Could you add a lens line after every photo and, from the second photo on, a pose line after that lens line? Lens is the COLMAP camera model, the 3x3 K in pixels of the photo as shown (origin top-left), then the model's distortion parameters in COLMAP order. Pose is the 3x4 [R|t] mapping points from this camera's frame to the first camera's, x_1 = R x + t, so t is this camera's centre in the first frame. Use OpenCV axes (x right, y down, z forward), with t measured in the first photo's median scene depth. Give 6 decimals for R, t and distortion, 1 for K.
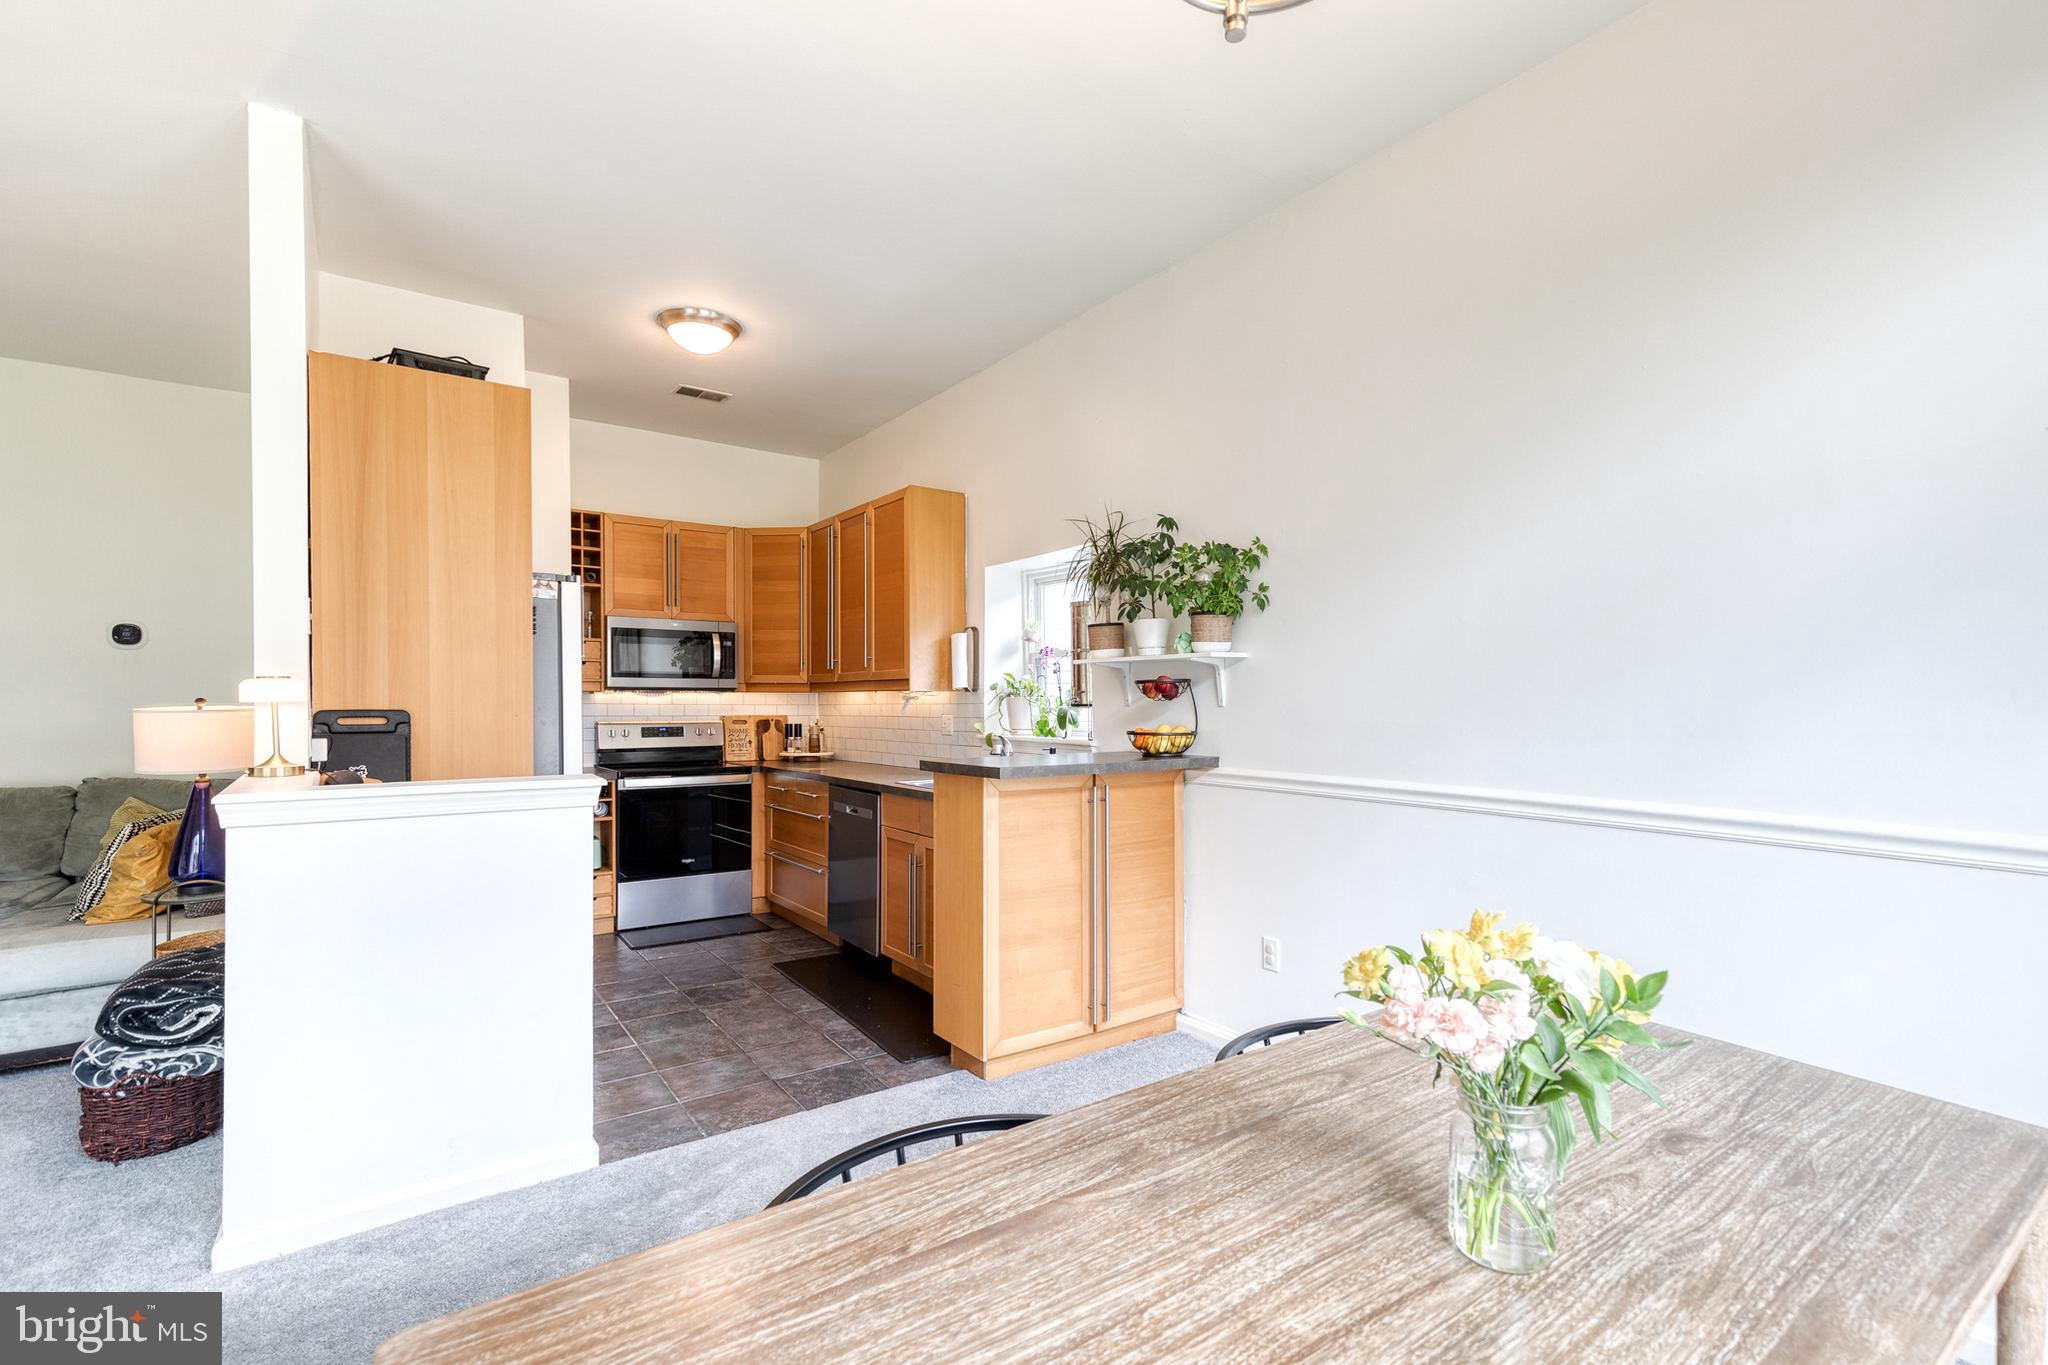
lens RADIAL K [[926.6, 0, 1043.6], [0, 926.6, 709.3], [0, 0, 1]] dist [0.008863, -0.002417]
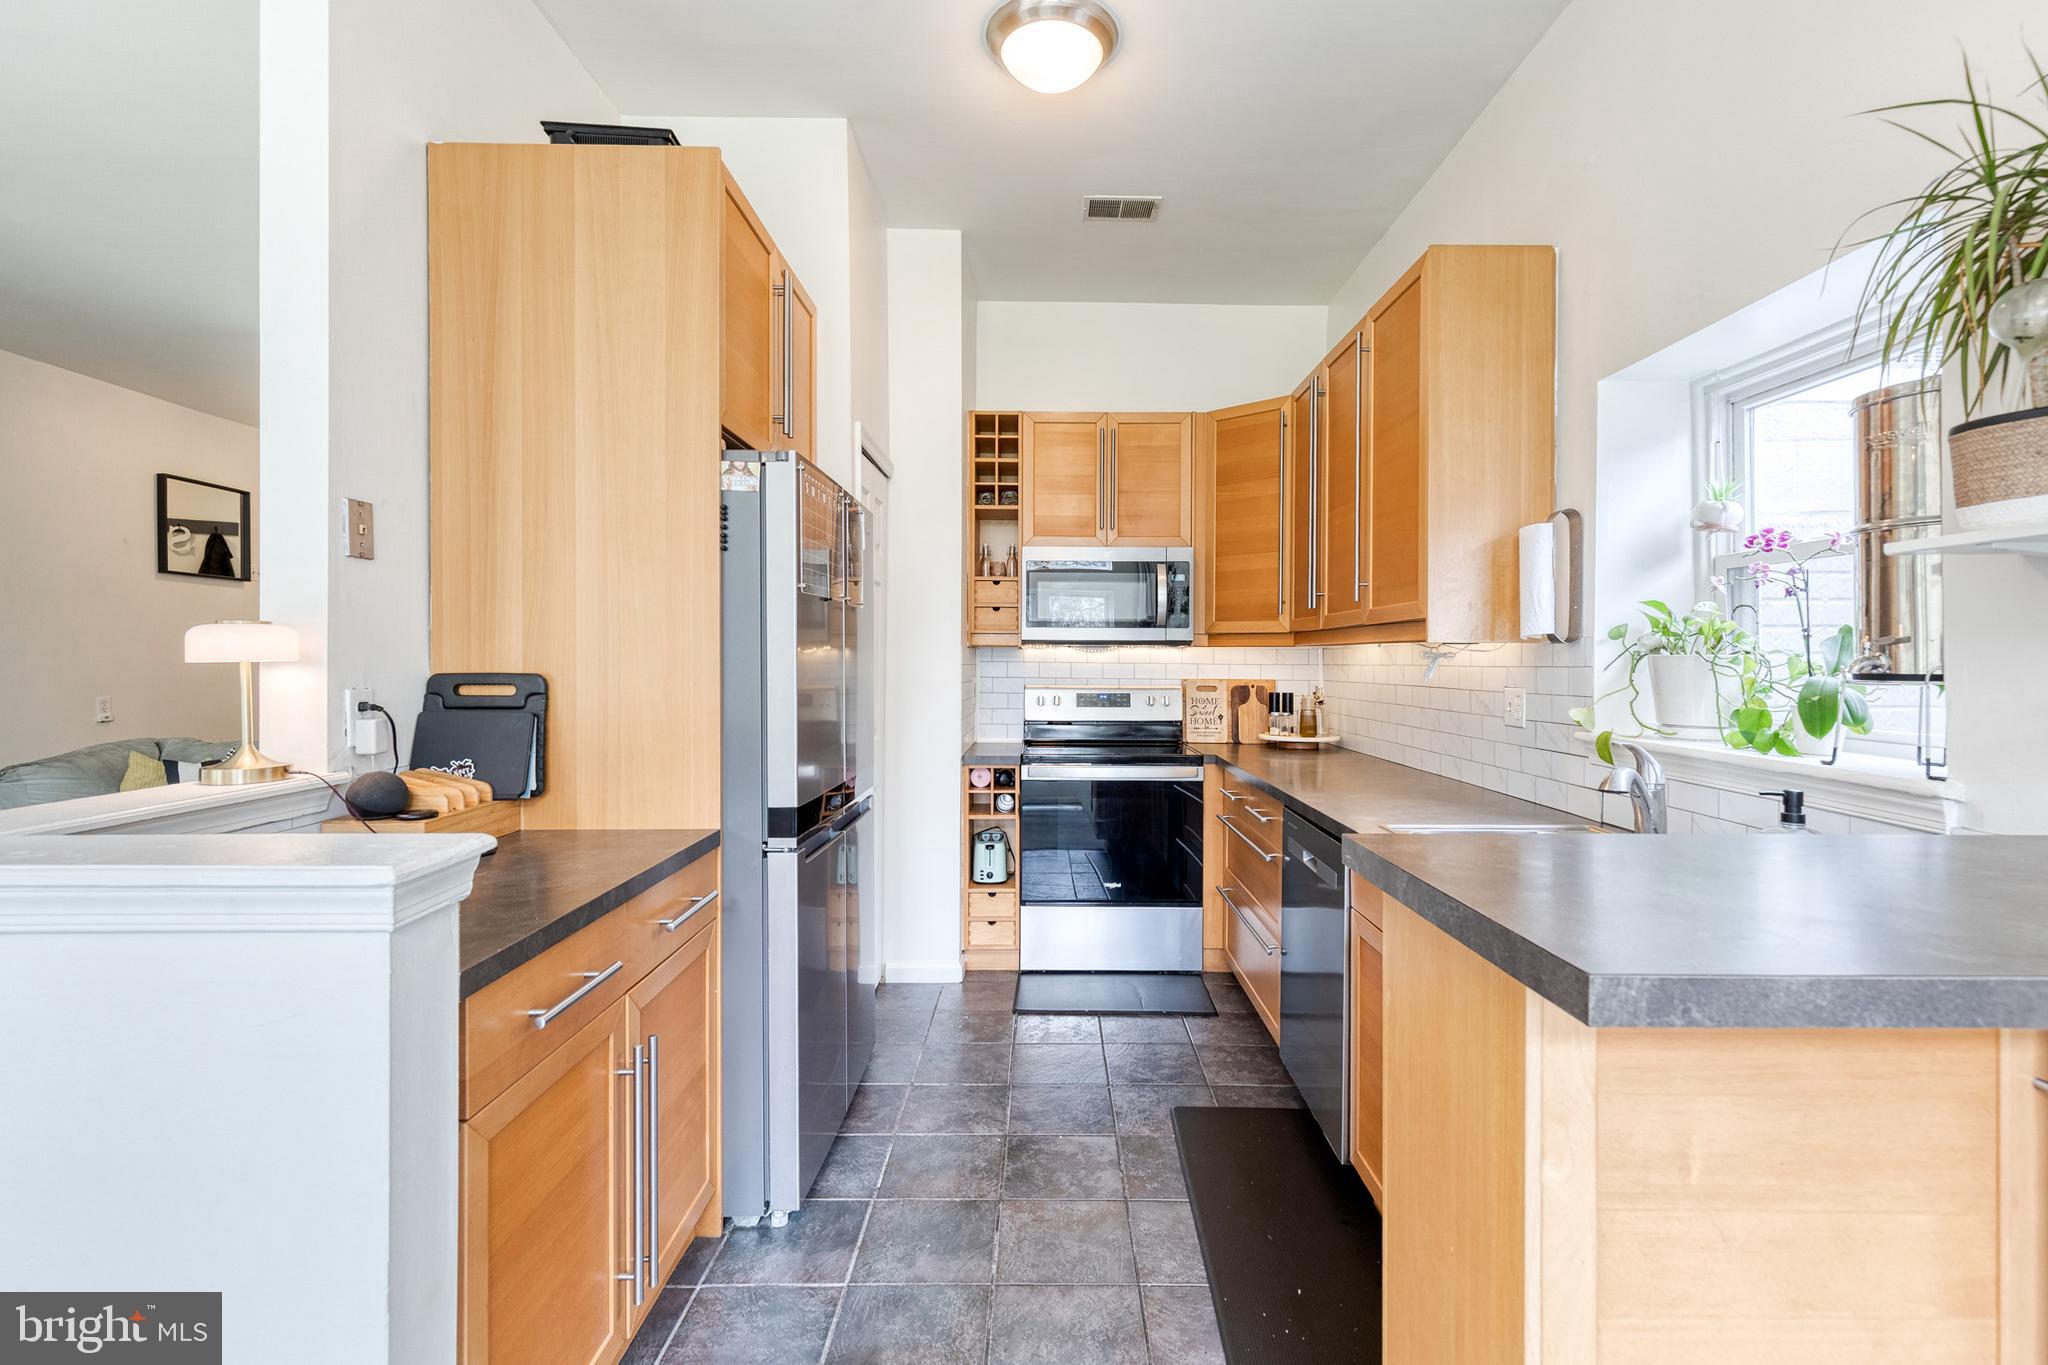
lens RADIAL K [[926.6, 0, 1051.3], [0, 926.6, 664.4], [0, 0, 1]] dist [0.008863, -0.002417]
pose [[0.815542, 0.006999, -0.578656, -0.014995], [-0.007702, 0.999970, 0.001240, -0.006285], [0.578647, 0.003445, 0.815571, 0.451778]]
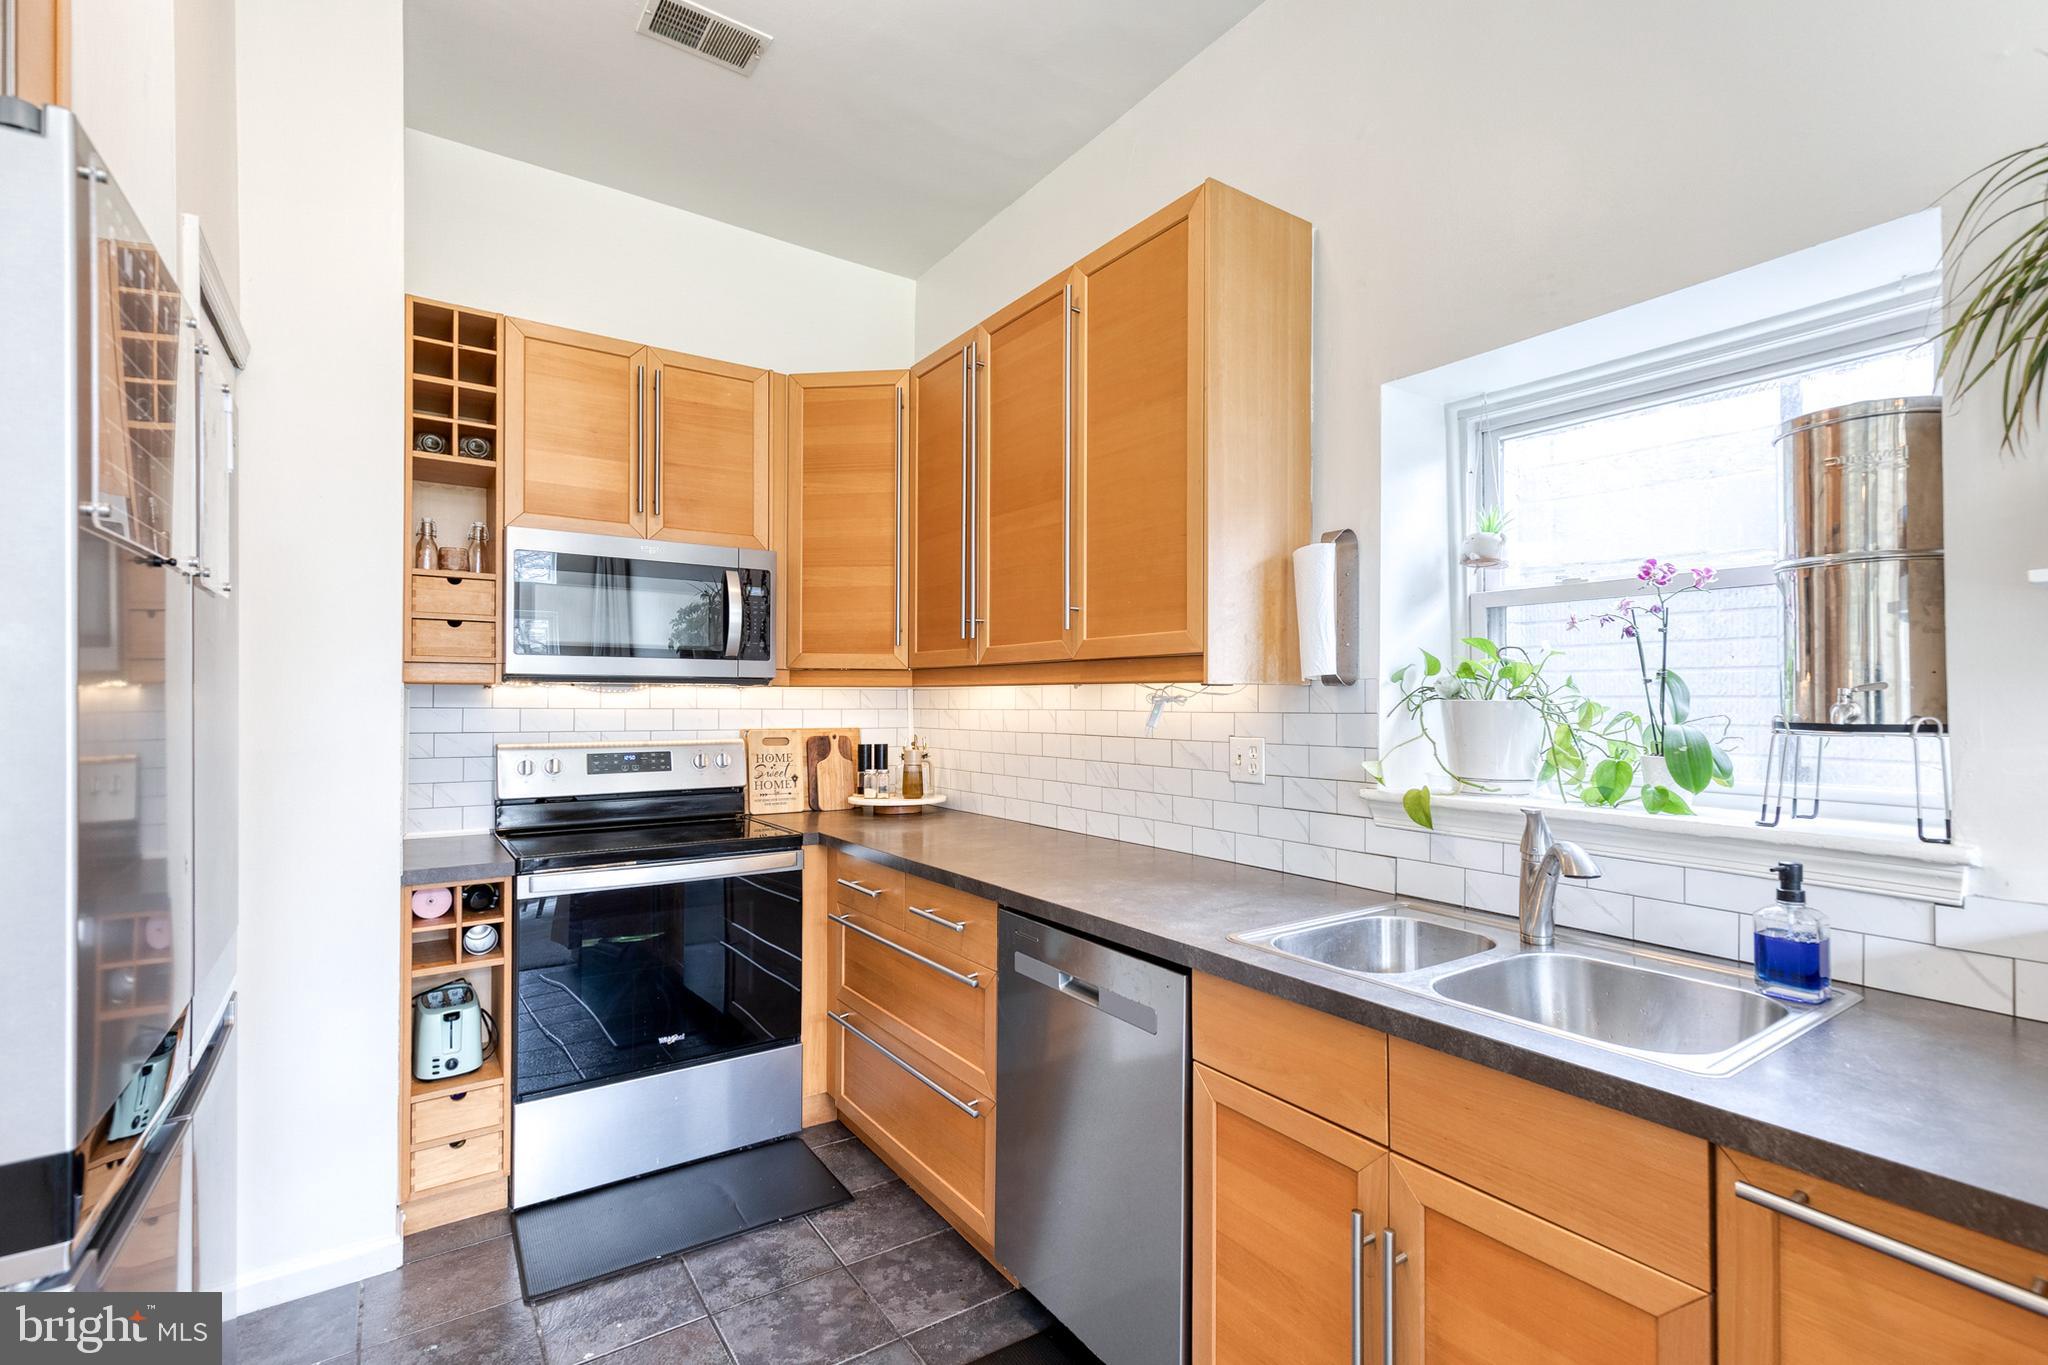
lens RADIAL K [[926.6, 0, 1063.1], [0, 926.6, 693.8], [0, 0, 1]] dist [0.008863, -0.002417]
pose [[0.999998, 0.002052, 0.000407, -0.207607], [-0.002047, 0.999914, -0.012948, -0.009757], [-0.000433, 0.012947, 0.999916, 0.592267]]
